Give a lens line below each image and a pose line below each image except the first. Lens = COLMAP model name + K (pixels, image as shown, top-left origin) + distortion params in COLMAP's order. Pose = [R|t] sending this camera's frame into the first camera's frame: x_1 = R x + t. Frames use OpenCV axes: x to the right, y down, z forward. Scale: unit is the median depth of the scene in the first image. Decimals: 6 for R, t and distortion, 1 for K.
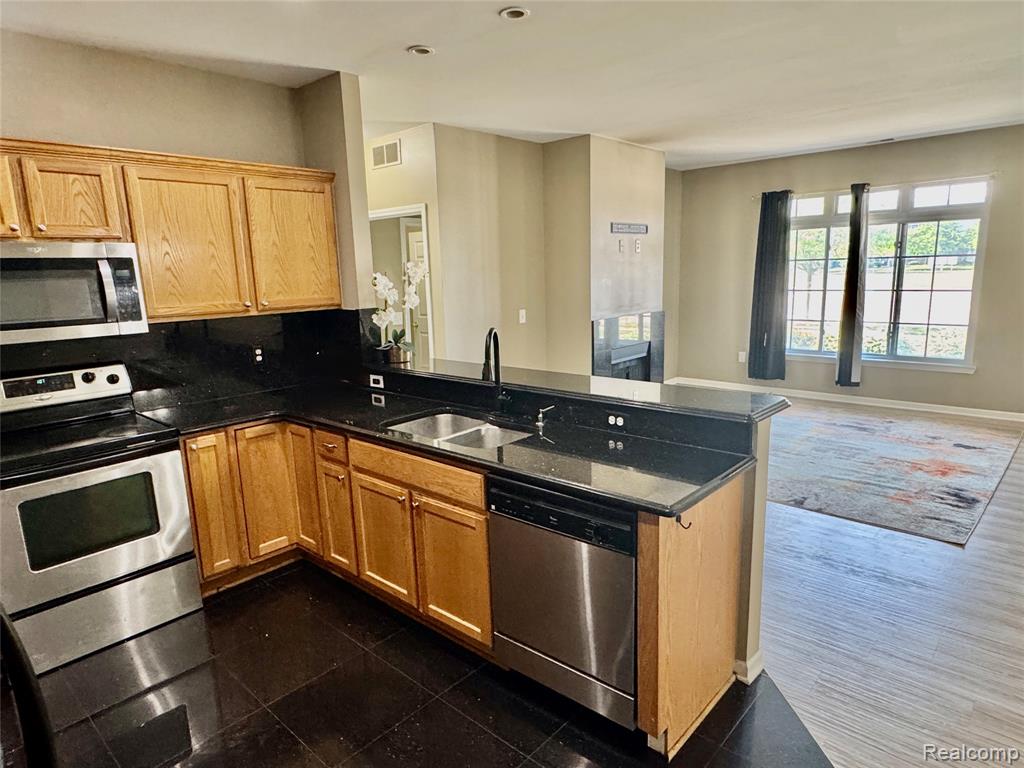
lens RADIAL K [[612.3, 0, 505.0], [0, 612.3, 388.0], [0, 0, 1]] dist [-0.005962, -0.001118]
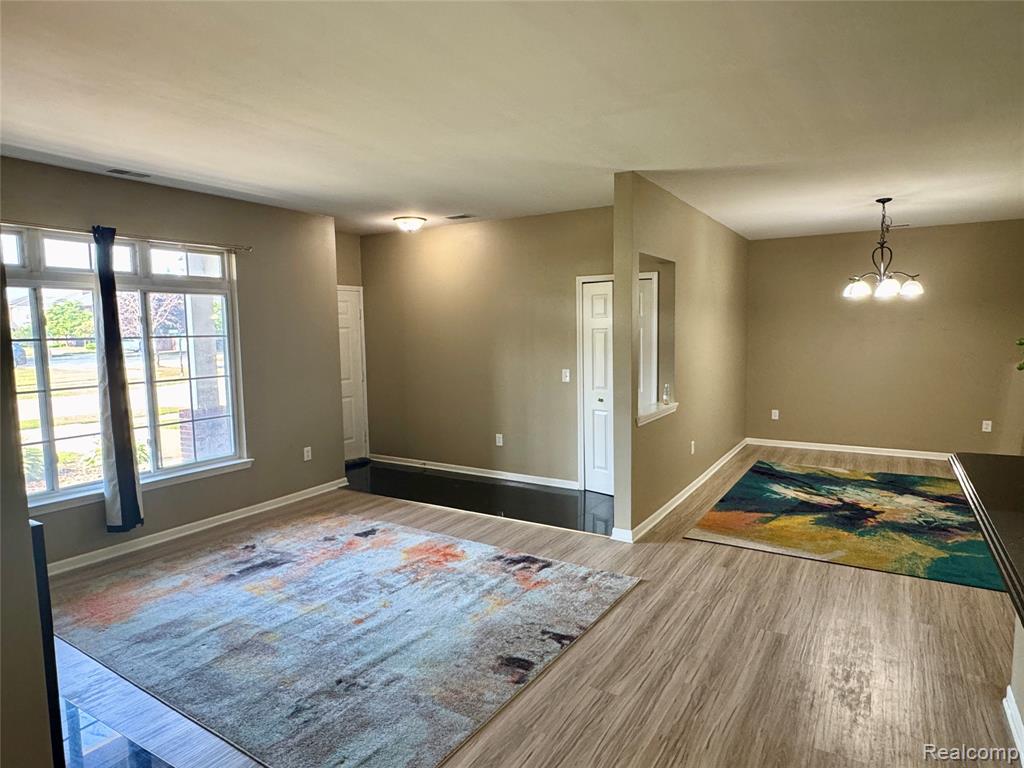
lens RADIAL K [[612.3, 0, 505.0], [0, 612.3, 388.0], [0, 0, 1]] dist [-0.005962, -0.001118]
pose [[-0.187087, -0.055728, 0.980761, -0.175263], [0.211792, 0.972621, 0.095666, -0.148993], [-0.959241, 0.225615, -0.170162, 0.807545]]
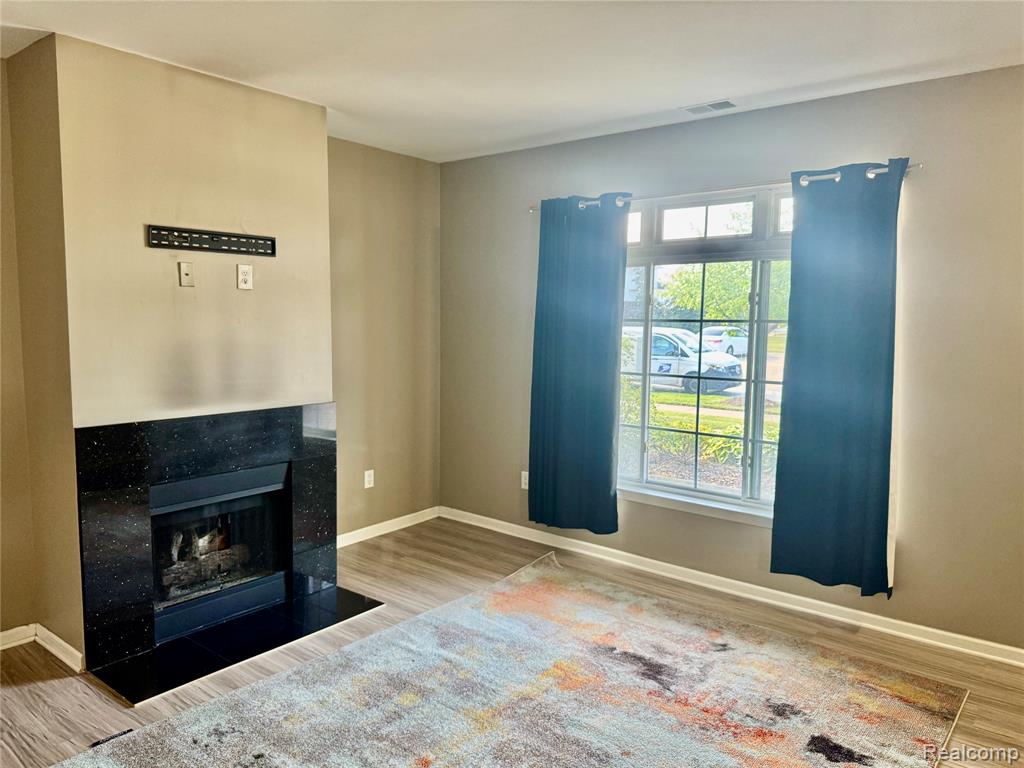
lens RADIAL K [[730.2, 0, 512.0], [0, 730.2, 384.0], [0, 0, 1]] dist [0.002944, -0.002597]
pose [[0.996616, 0.038928, 0.072401, 0.422817], [-0.031916, 0.994908, -0.095603, -0.099300], [-0.075754, 0.092968, 0.992783, 0.414583]]
